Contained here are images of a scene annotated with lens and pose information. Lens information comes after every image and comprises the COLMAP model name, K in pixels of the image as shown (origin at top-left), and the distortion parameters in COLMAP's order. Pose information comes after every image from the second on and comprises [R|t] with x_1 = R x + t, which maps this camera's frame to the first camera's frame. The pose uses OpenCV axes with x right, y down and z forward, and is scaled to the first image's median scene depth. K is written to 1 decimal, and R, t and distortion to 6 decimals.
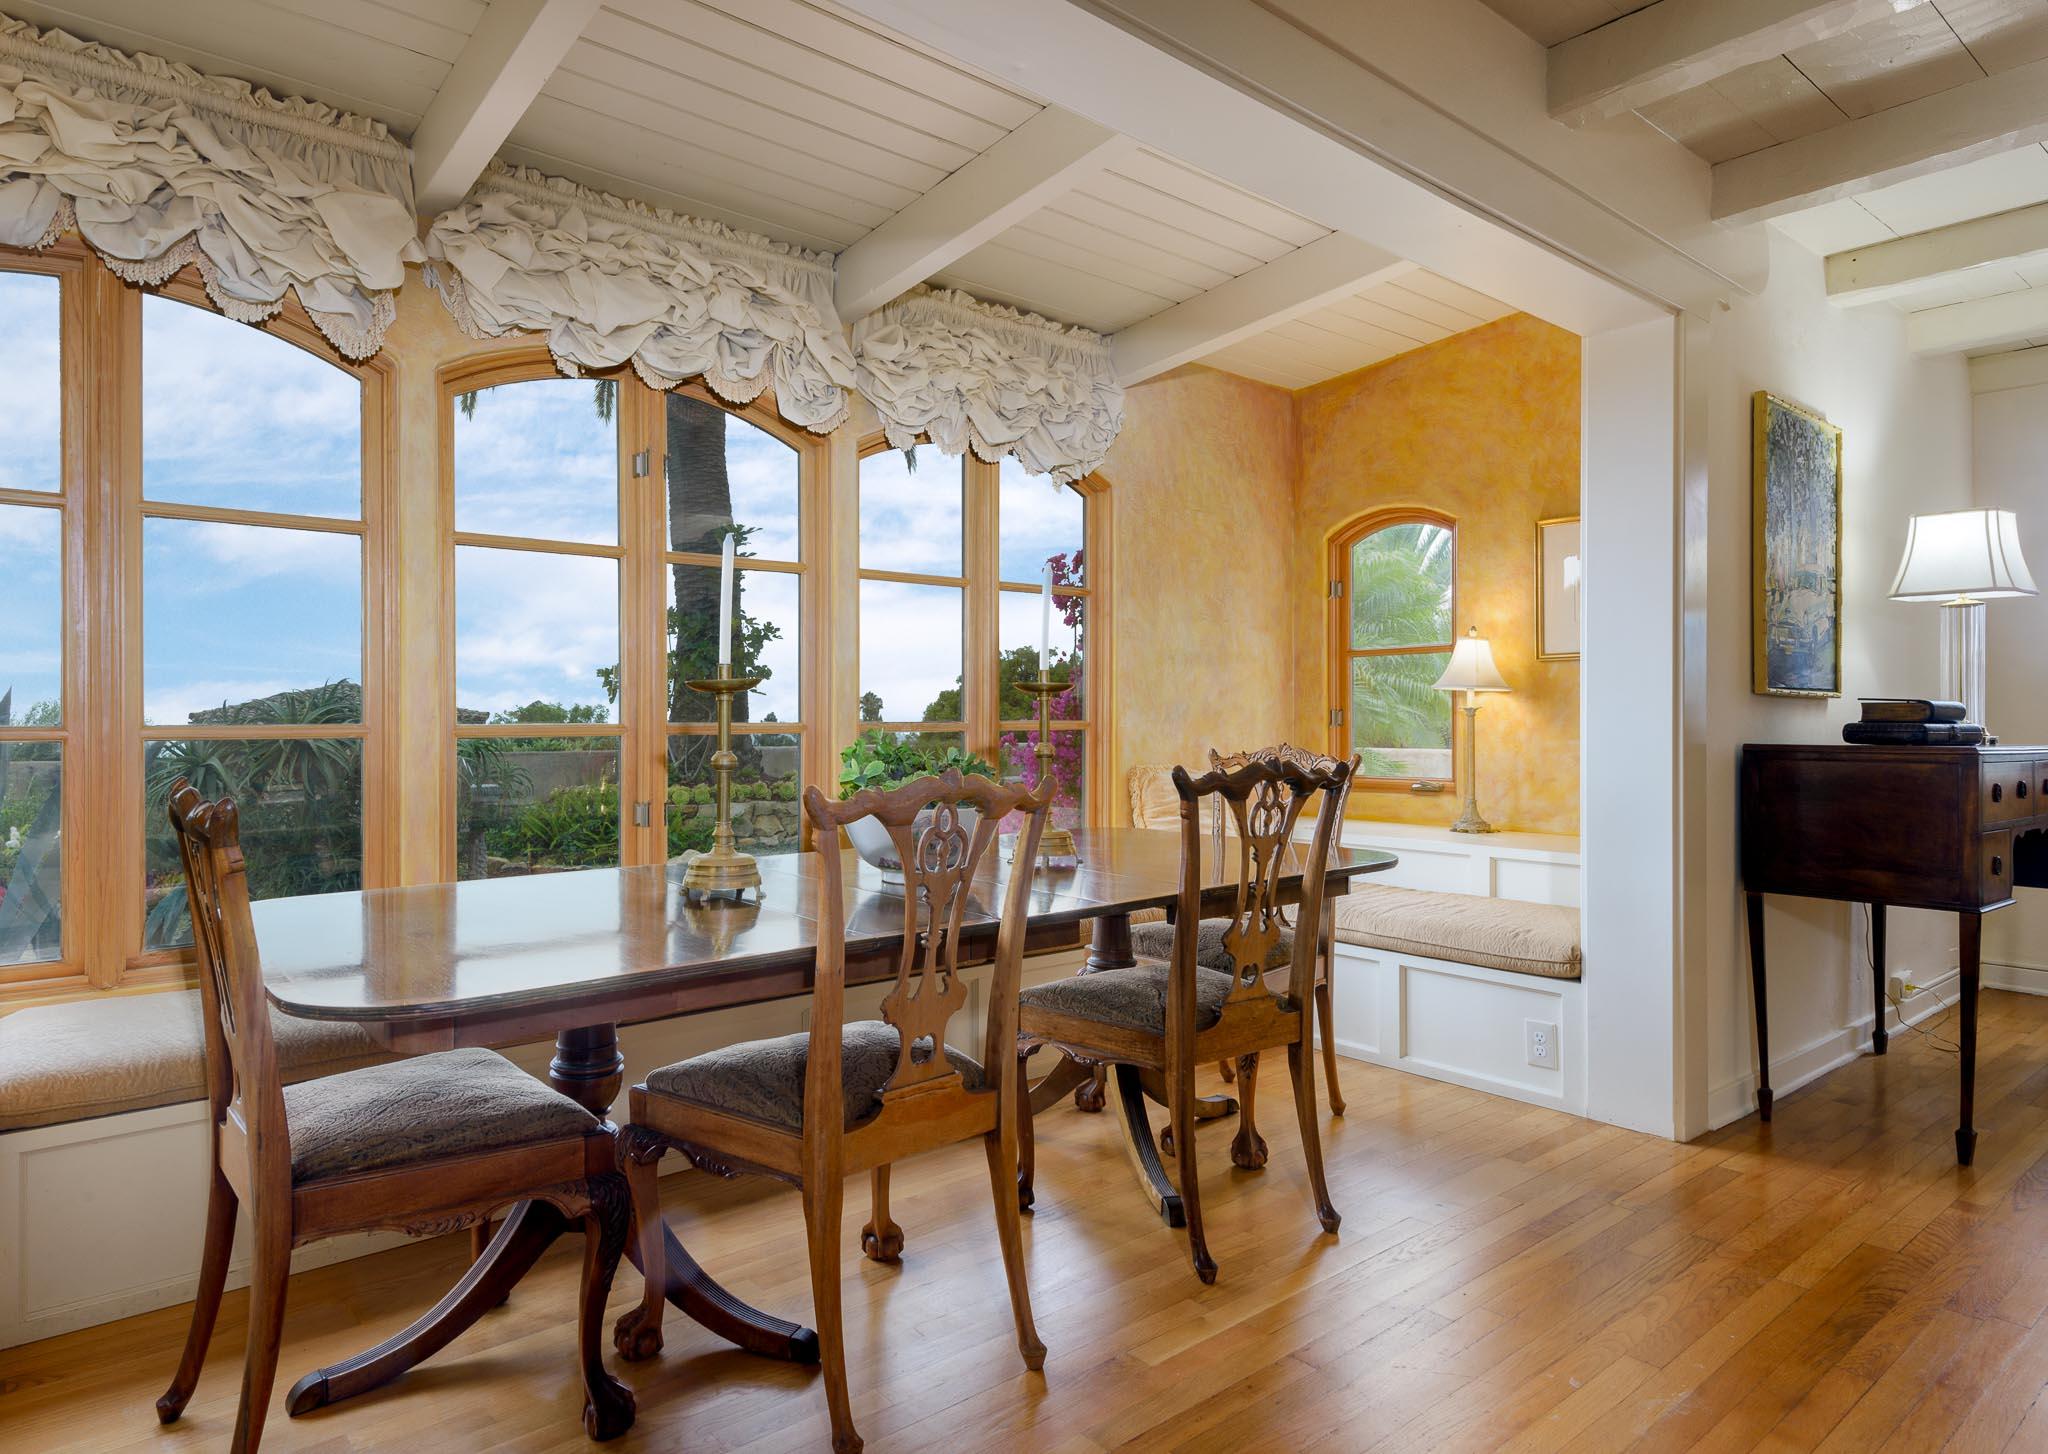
lens RADIAL K [[1137.6, 0, 1027.8], [0, 1137.6, 719.1], [0, 0, 1]] dist [0.021438, -0.008965]
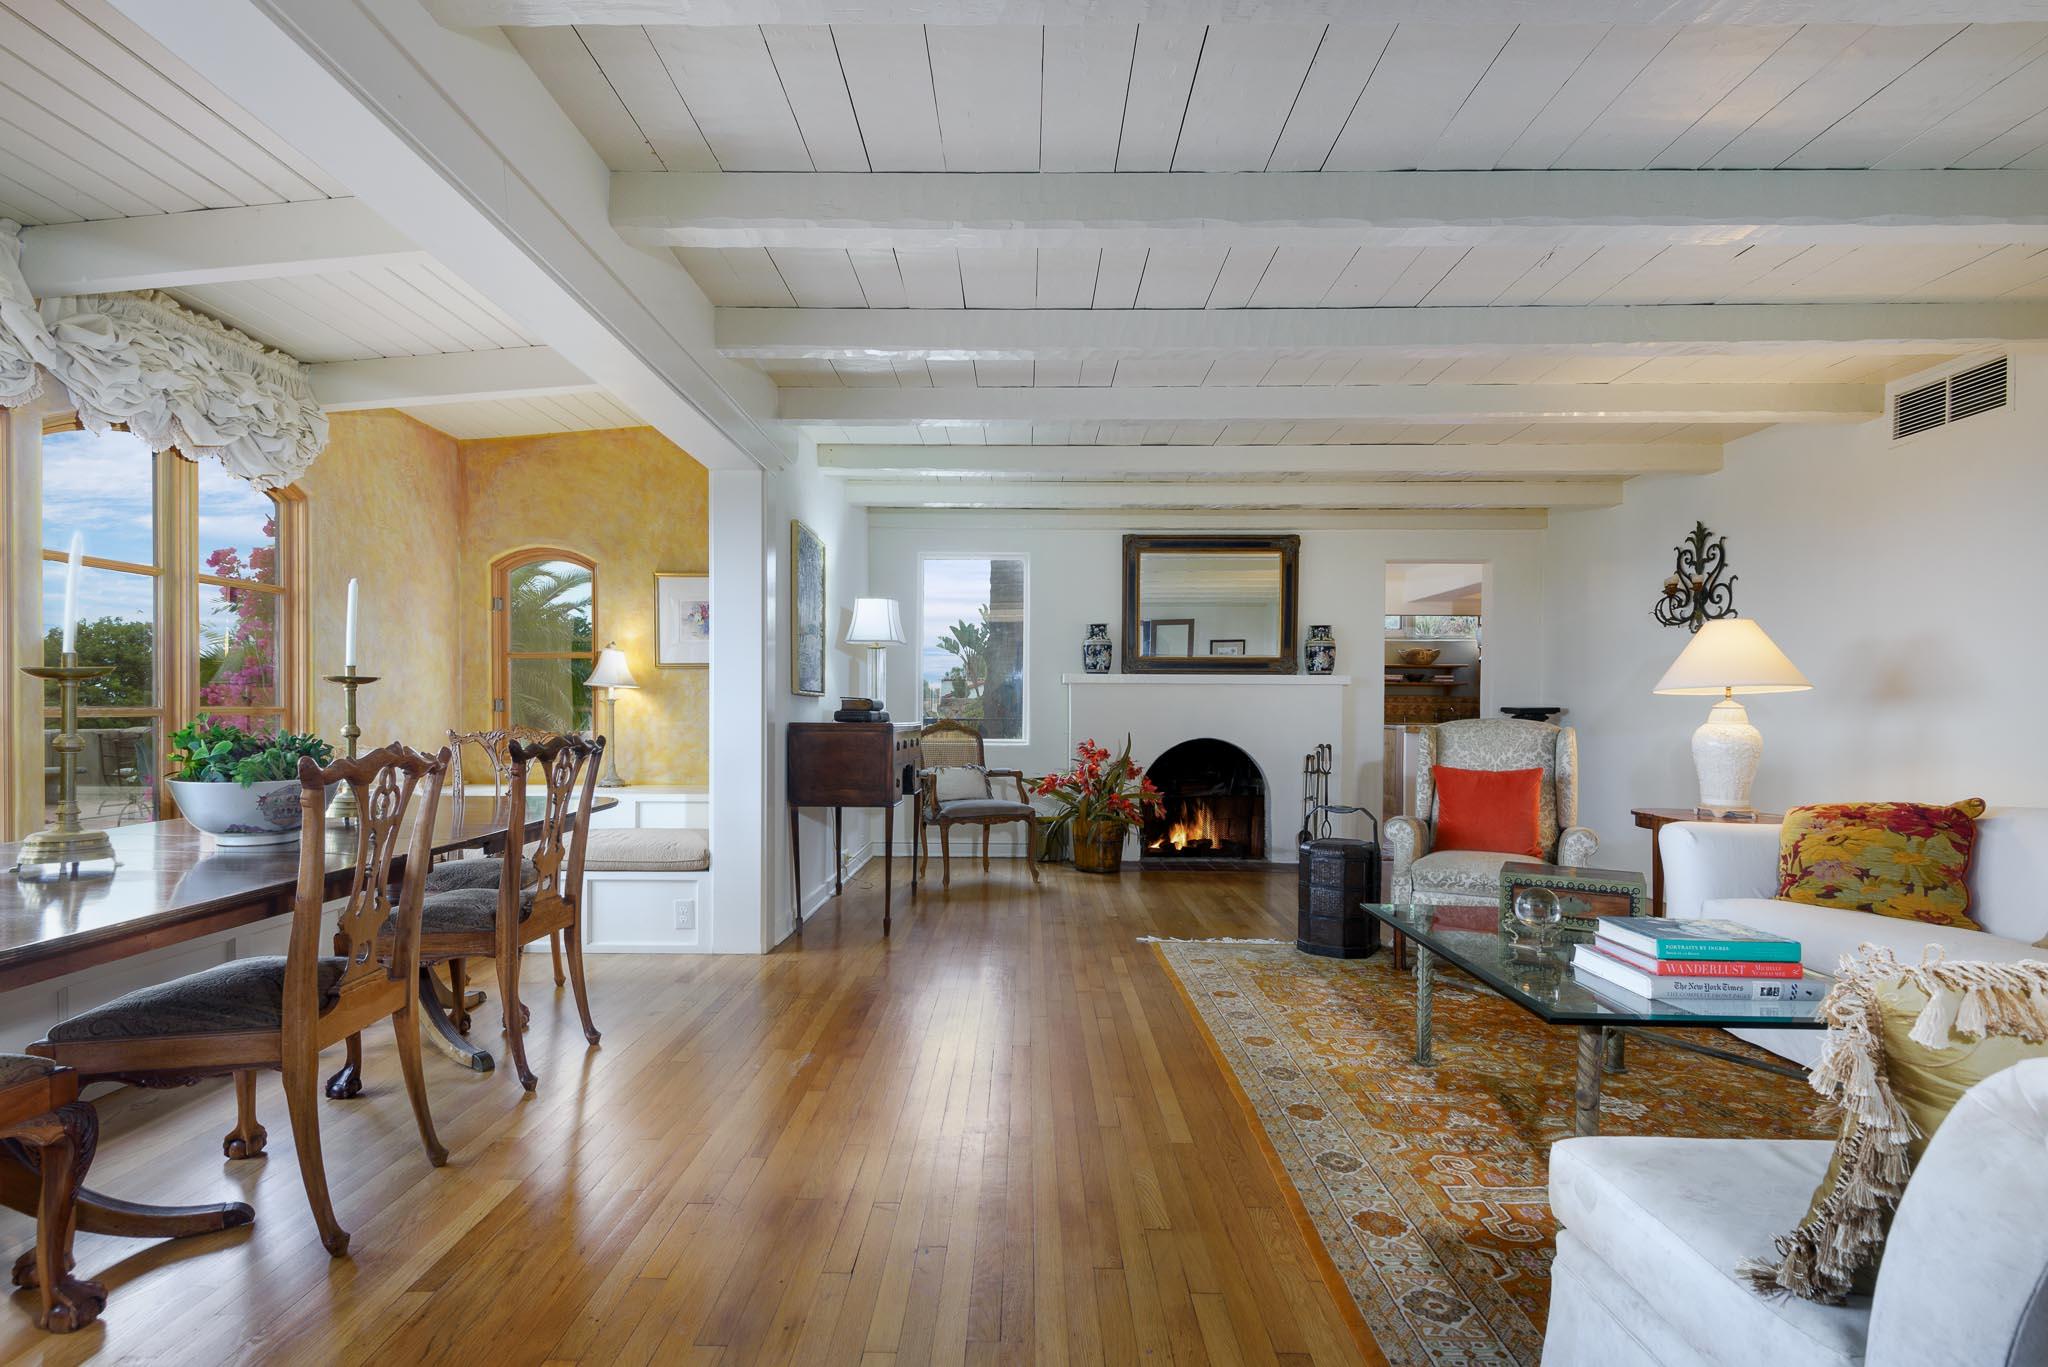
lens RADIAL K [[978.9, 0, 1021.2], [0, 978.9, 692.5], [0, 0, 1]] dist [-0.005100, -0.000632]
pose [[0.623968, 0.017538, 0.781253, -0.267429], [-0.006892, 0.999833, -0.016939, -0.001170], [-0.781420, 0.005185, 0.623984, -0.170353]]
